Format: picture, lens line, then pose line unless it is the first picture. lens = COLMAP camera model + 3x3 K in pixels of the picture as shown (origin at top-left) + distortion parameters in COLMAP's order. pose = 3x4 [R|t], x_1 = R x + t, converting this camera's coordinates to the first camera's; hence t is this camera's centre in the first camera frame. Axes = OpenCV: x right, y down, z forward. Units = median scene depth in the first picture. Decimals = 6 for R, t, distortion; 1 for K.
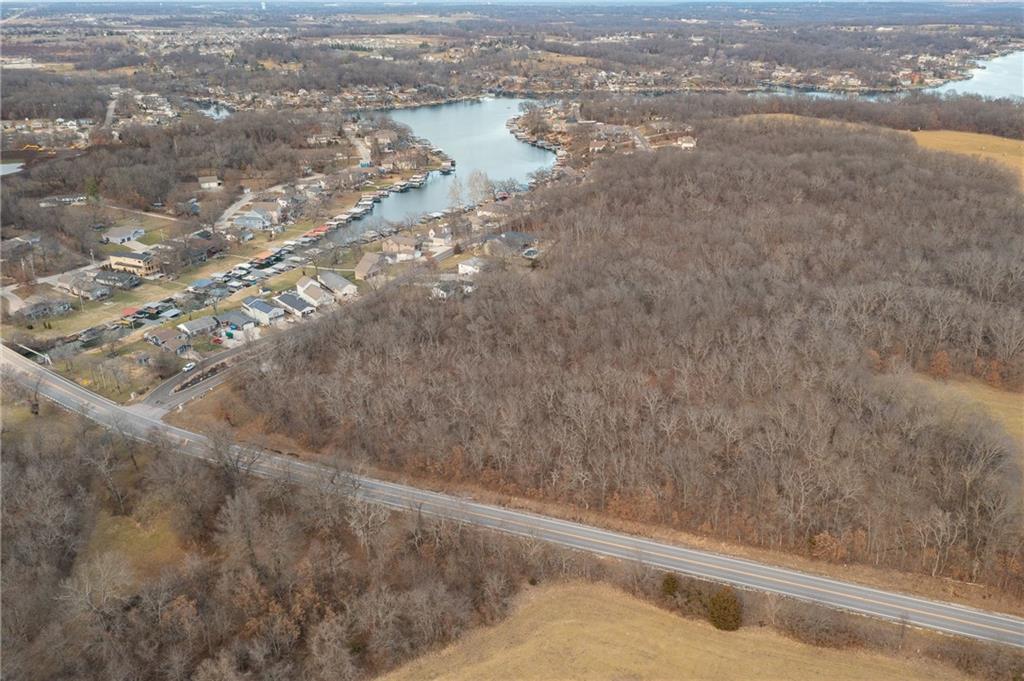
lens RADIAL K [[799.5, 0, 512.0], [0, 799.5, 340.5], [0, 0, 1]] dist [-0.001073, 0.011947]
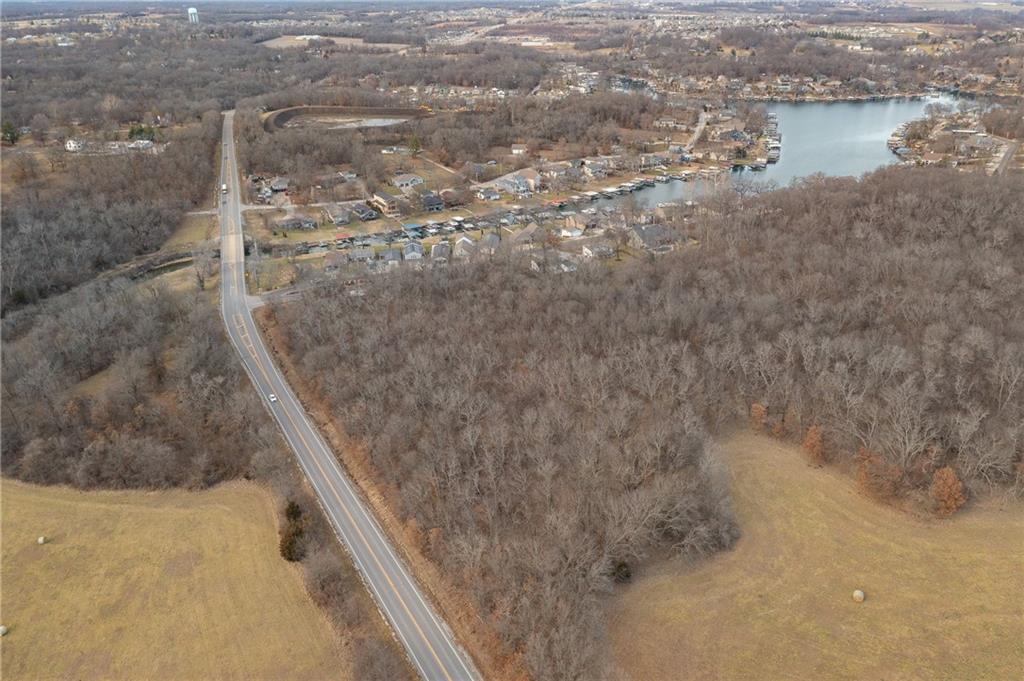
lens RADIAL K [[799.5, 0, 512.0], [0, 799.5, 340.5], [0, 0, 1]] dist [-0.001073, 0.011947]
pose [[0.803323, 0.237985, -0.545926, 0.195670], [-0.229648, 0.969577, 0.084743, -0.018659], [0.549485, 0.057295, 0.833537, 0.041325]]
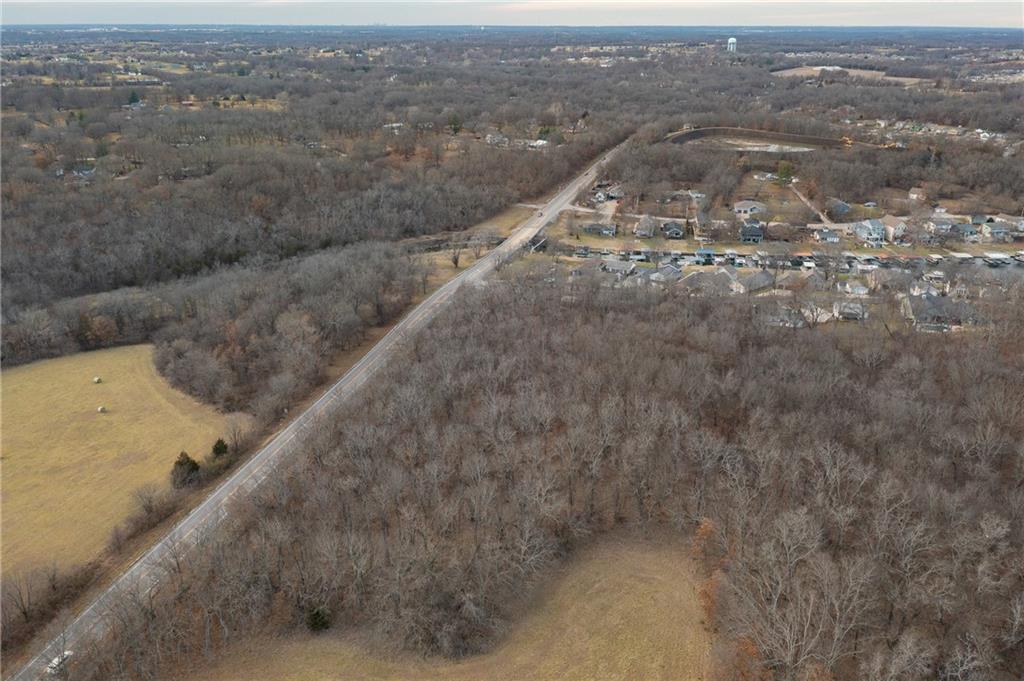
lens RADIAL K [[782.6, 0, 512.0], [0, 782.6, 340.5], [0, 0, 1]] dist [-0.000560, 0.006467]
pose [[0.270866, 0.363302, -0.891428, 0.253347], [-0.381717, 0.890663, 0.247004, -0.058067], [0.883699, 0.273368, 0.379929, 0.173988]]
